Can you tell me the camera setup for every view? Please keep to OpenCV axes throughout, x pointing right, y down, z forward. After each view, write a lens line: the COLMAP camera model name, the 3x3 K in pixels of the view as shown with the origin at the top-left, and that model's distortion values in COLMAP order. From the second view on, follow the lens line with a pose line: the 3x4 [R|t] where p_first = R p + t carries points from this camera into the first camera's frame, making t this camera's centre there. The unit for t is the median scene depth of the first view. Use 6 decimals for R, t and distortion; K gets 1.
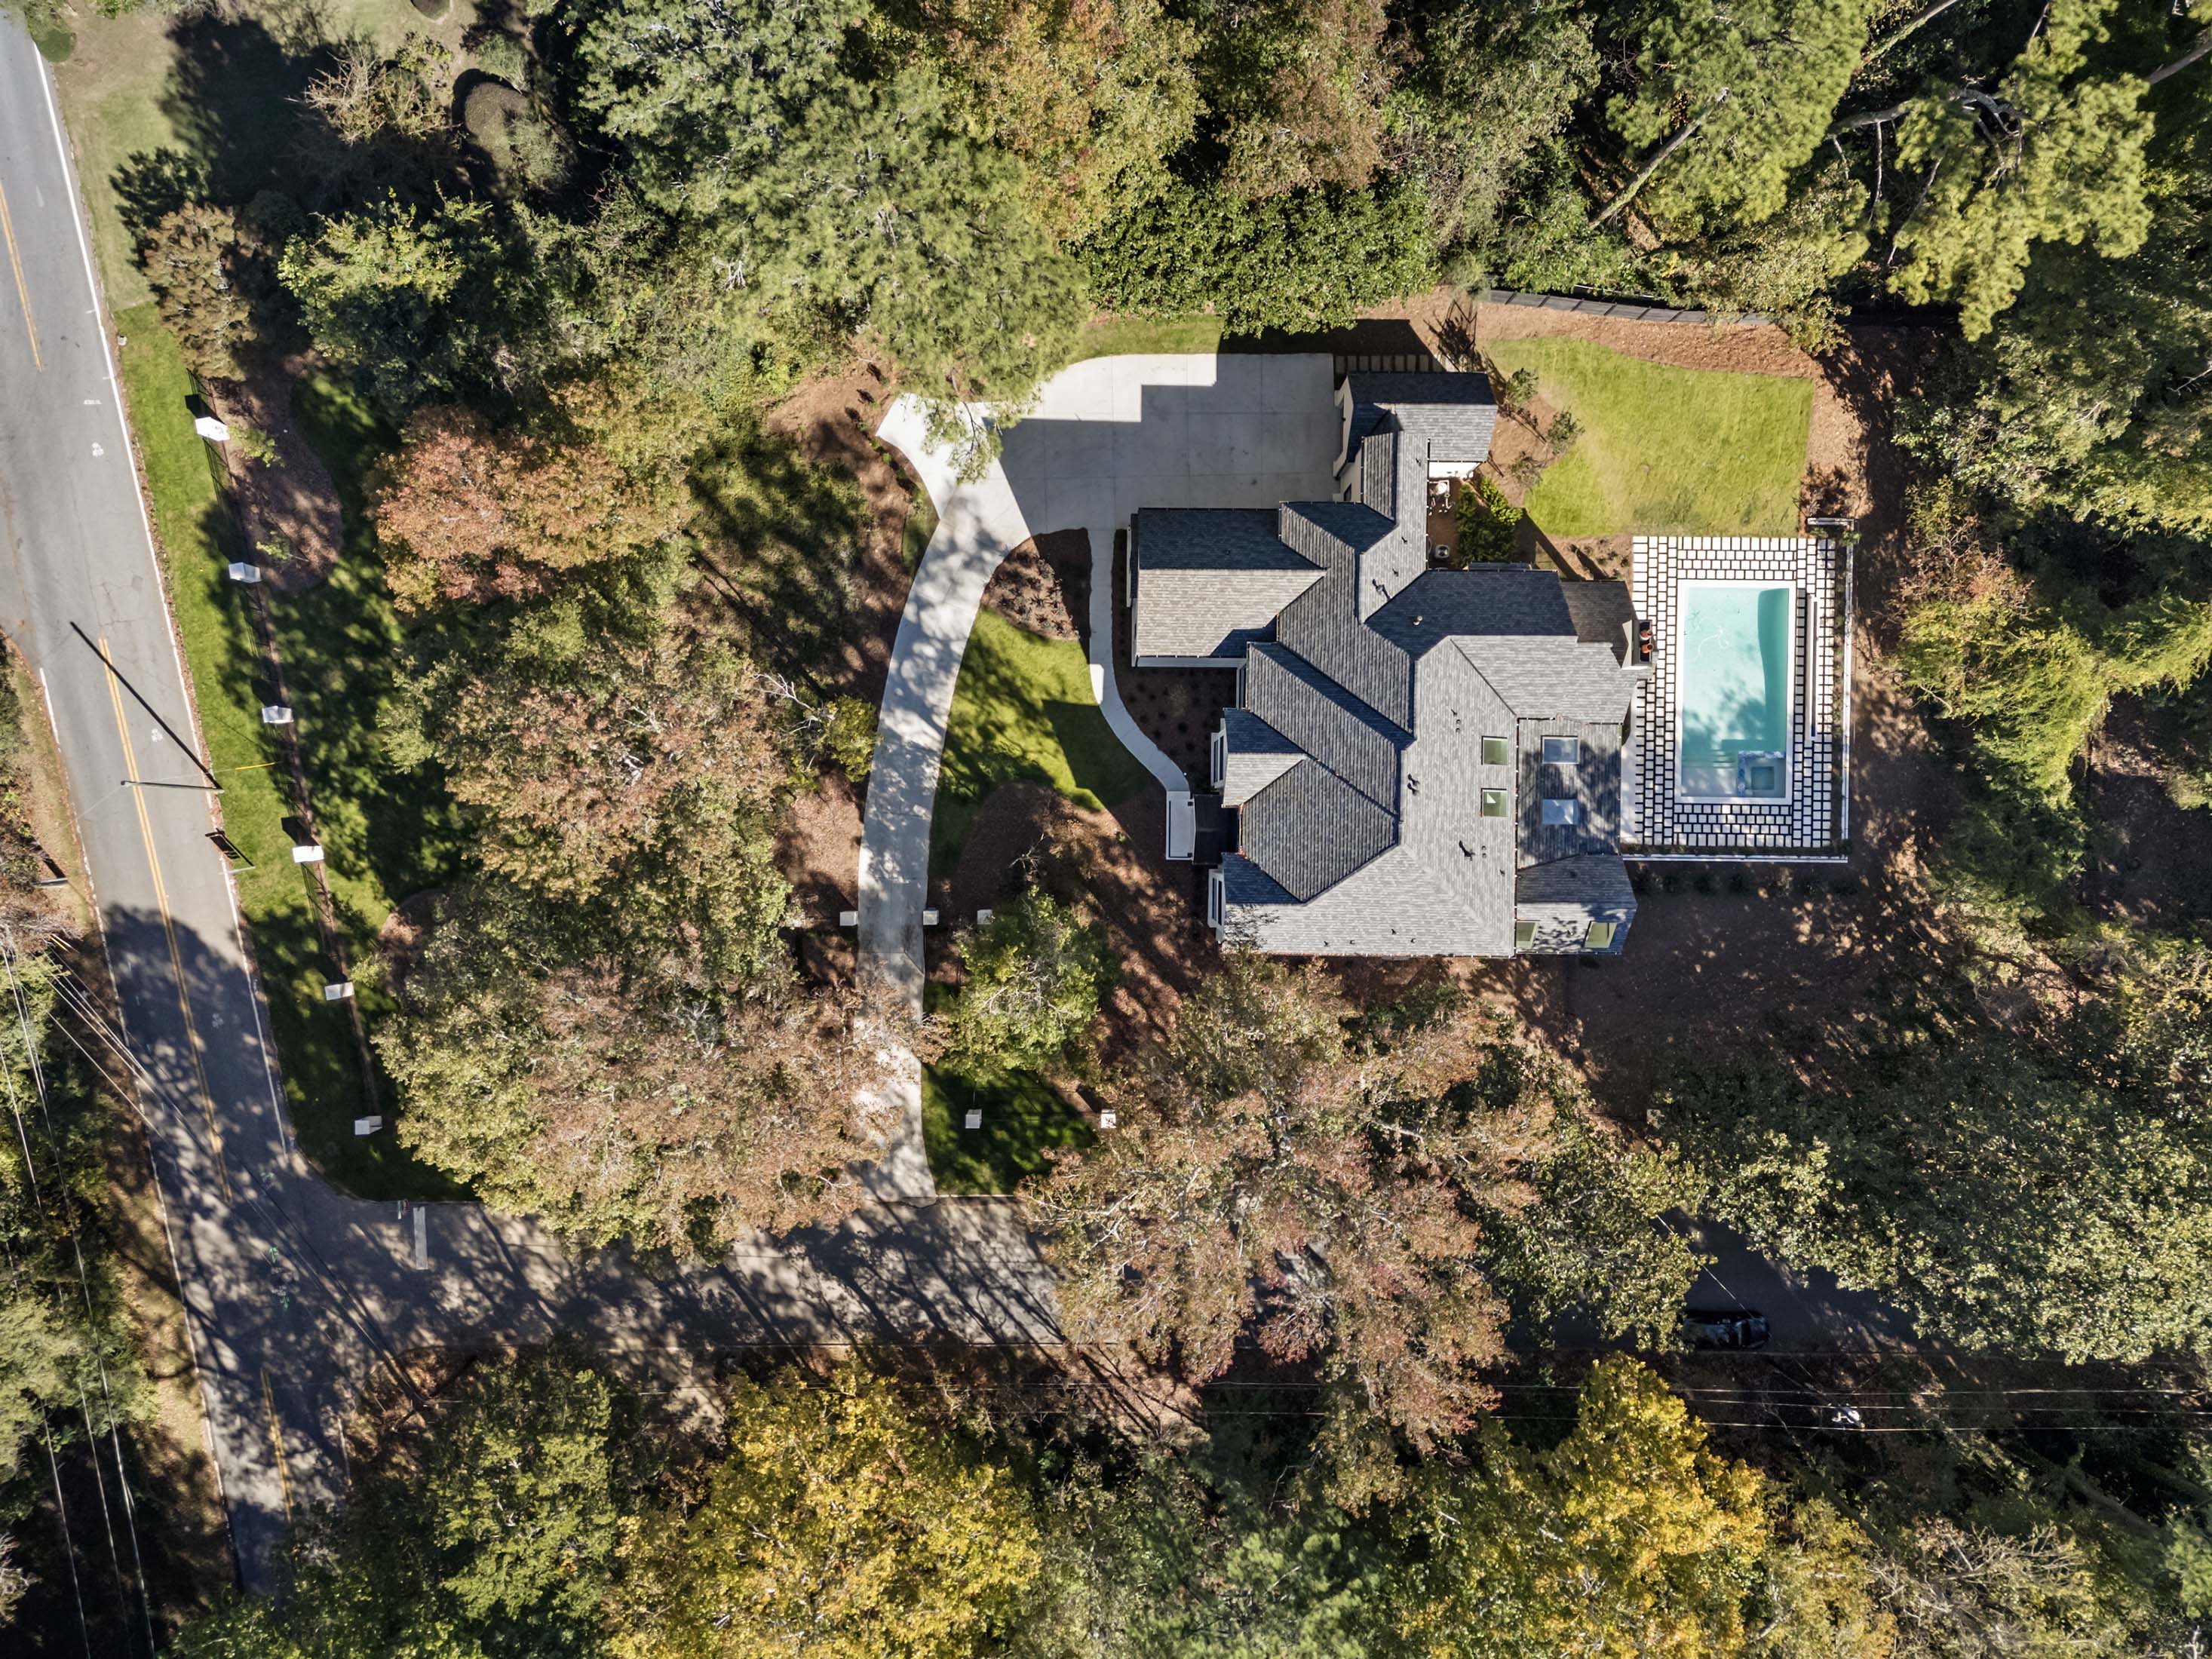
lens RADIAL K [[1548.6, 0, 1103.0], [0, 1548.6, 833.7], [0, 0, 1]] dist [0.025288, -0.008849]
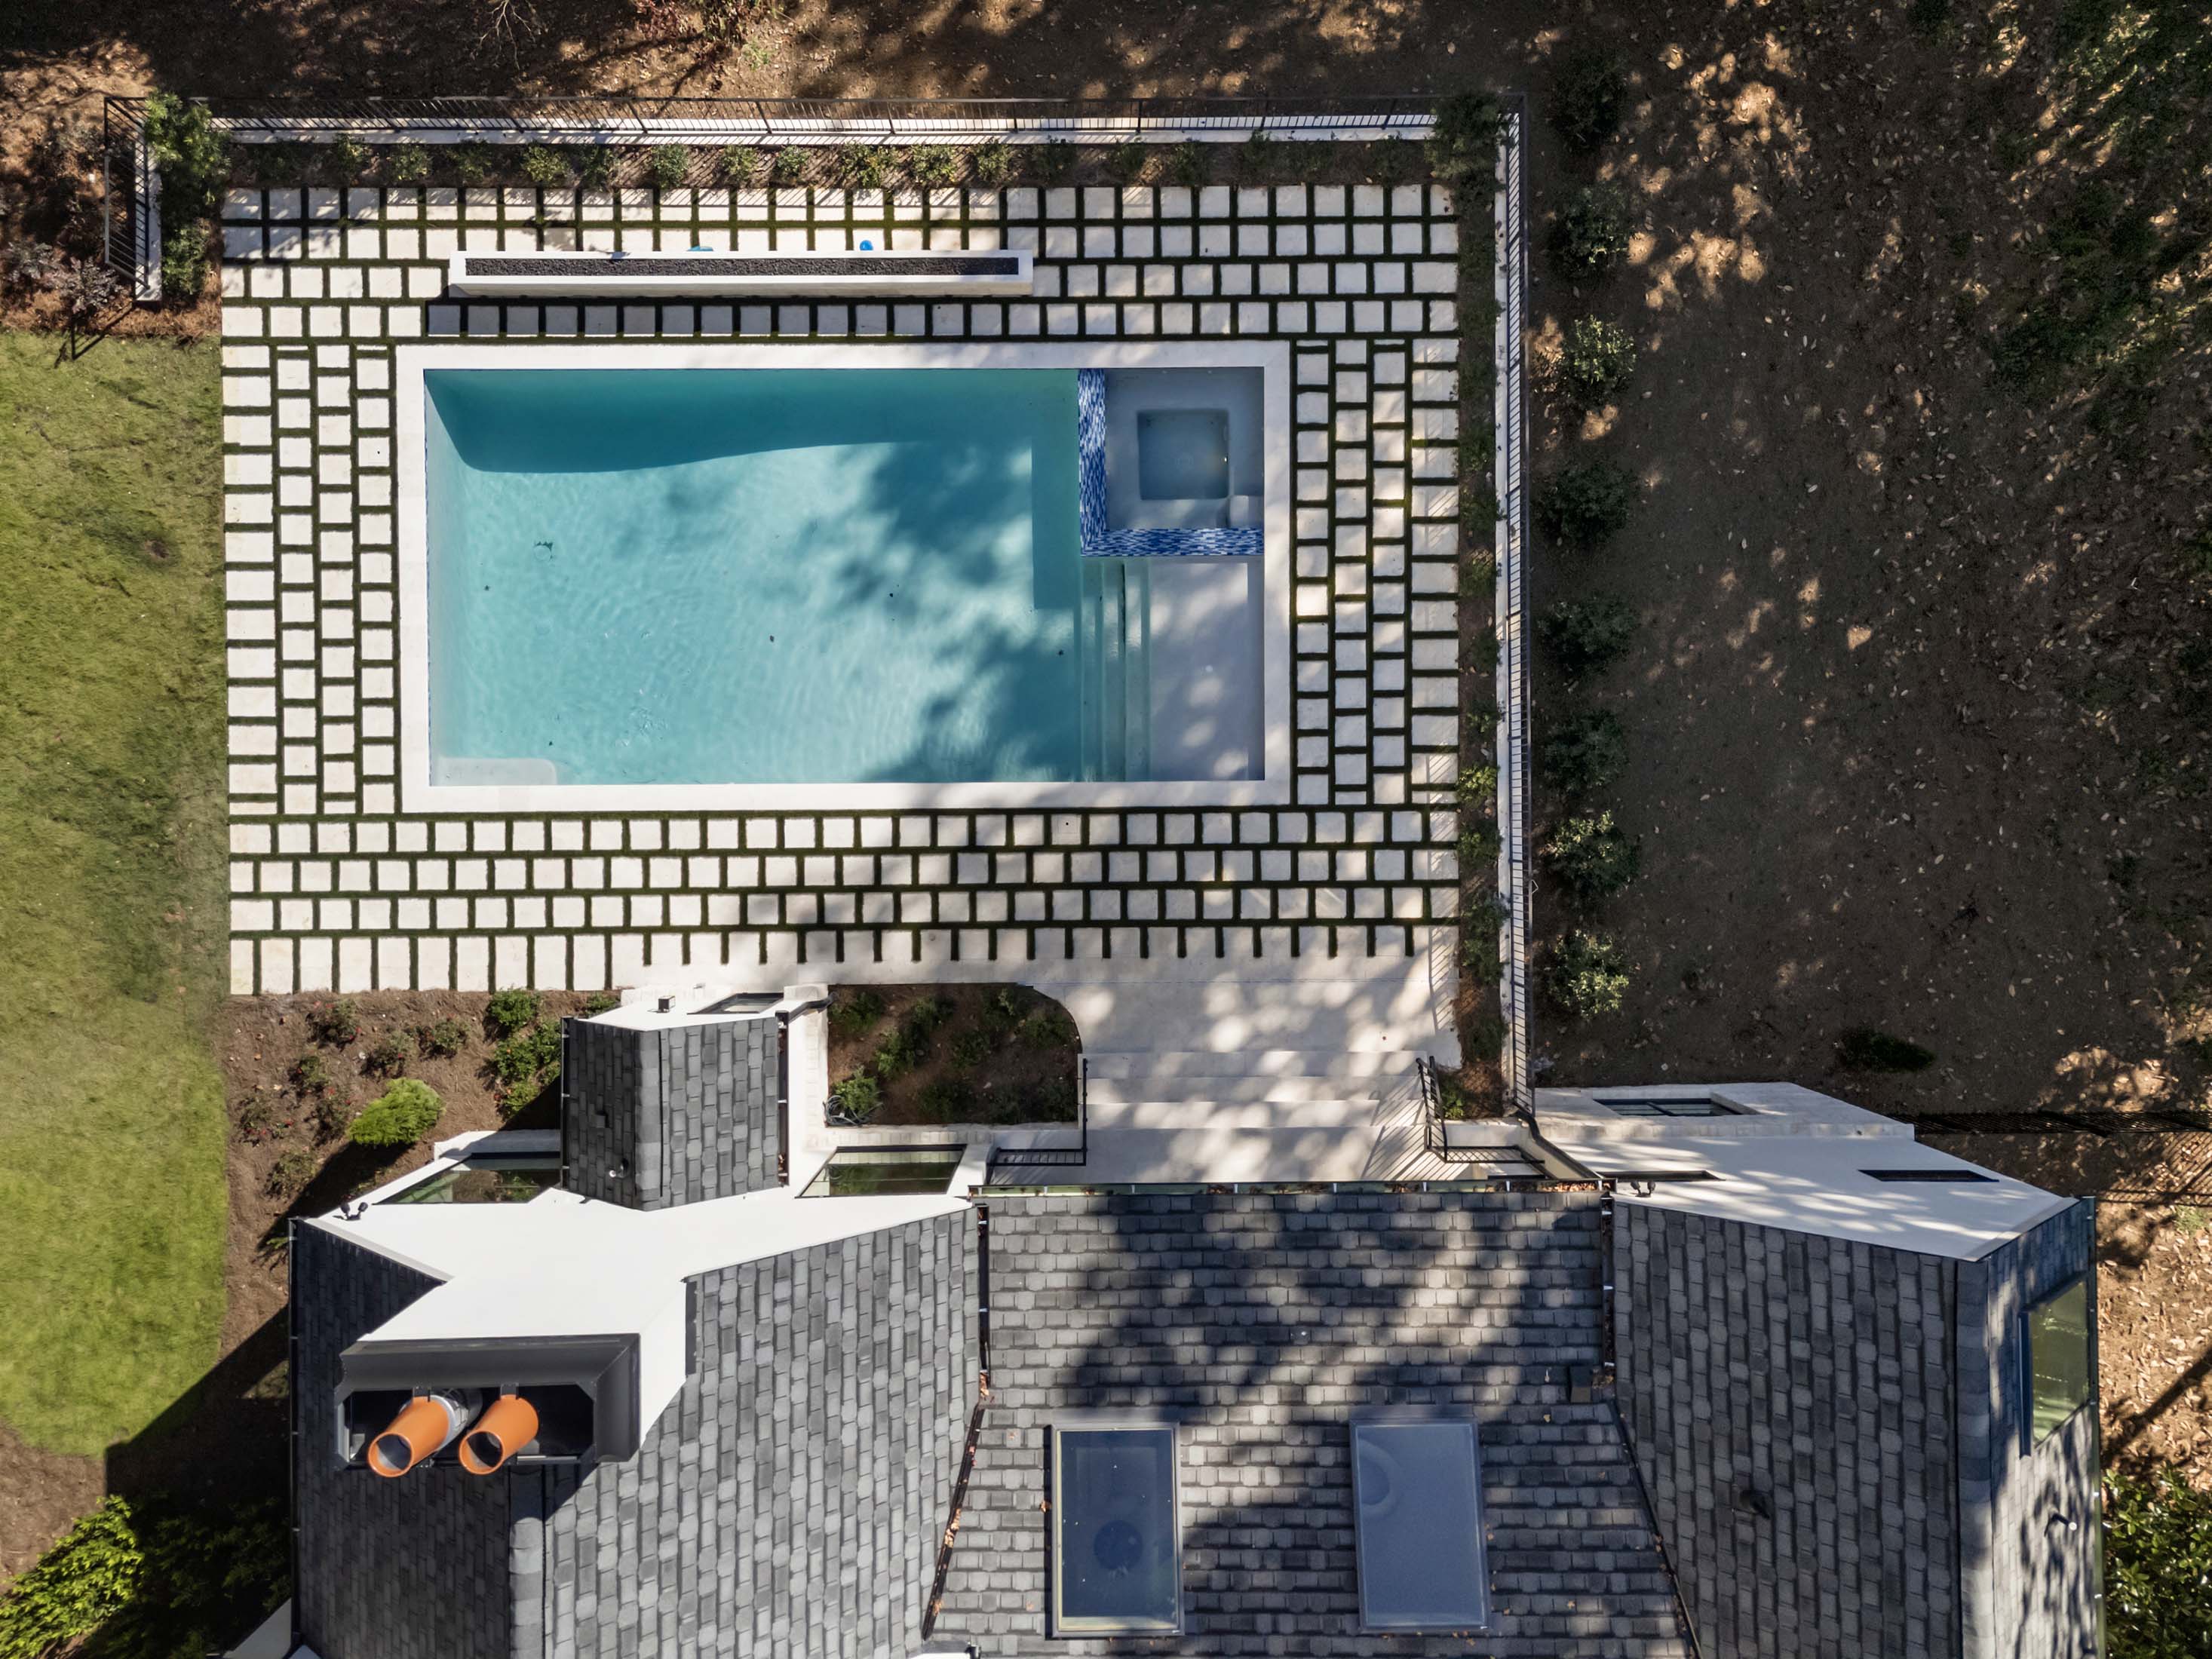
lens RADIAL K [[1548.6, 0, 1112.5], [0, 1548.6, 810.2], [0, 0, 1]] dist [0.025288, -0.008849]
pose [[-0.020710, -0.999784, -0.001803, 0.371098], [0.999783, -0.020706, -0.002254, -0.048511], [0.002216, -0.001850, 0.999996, 0.755643]]
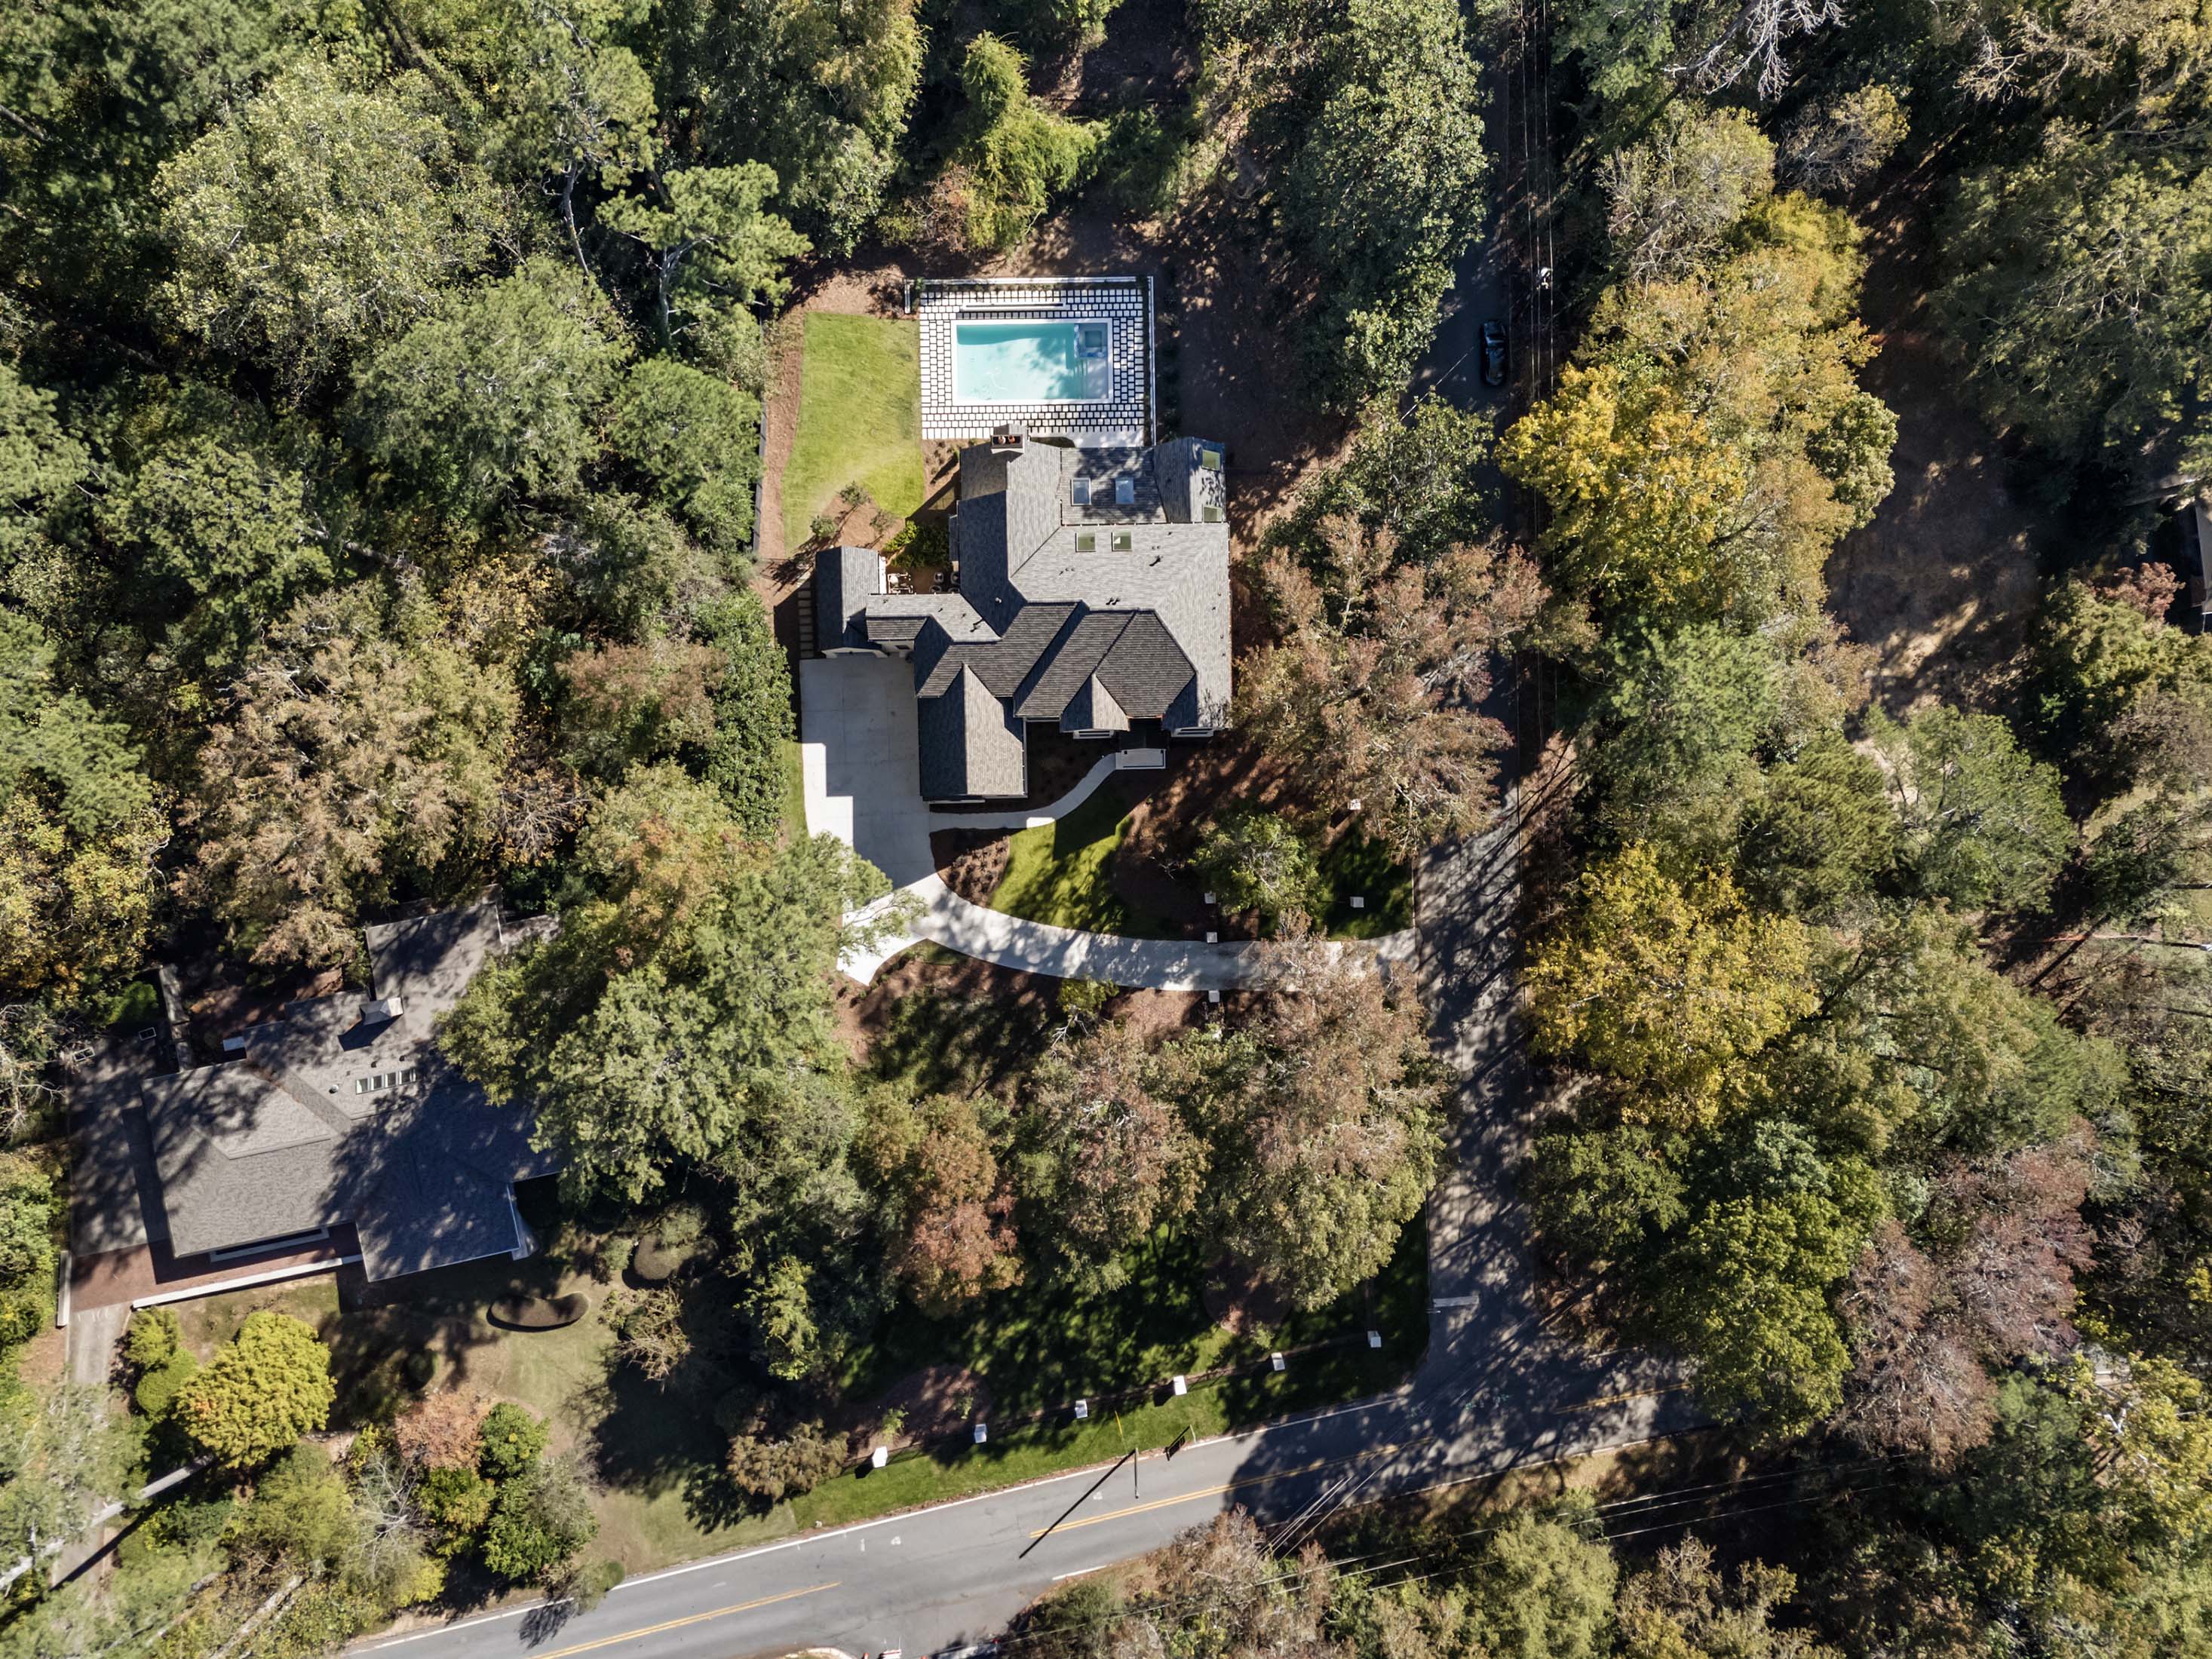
lens RADIAL K [[1548.6, 0, 1108.6], [0, 1548.6, 837.1], [0, 0, 1]] dist [0.025288, -0.008849]
pose [[-0.030932, -0.999485, -0.008554, -0.007503], [0.999521, -0.030941, 0.000885, -0.037742], [-0.001149, -0.008523, 0.999963, -0.390053]]
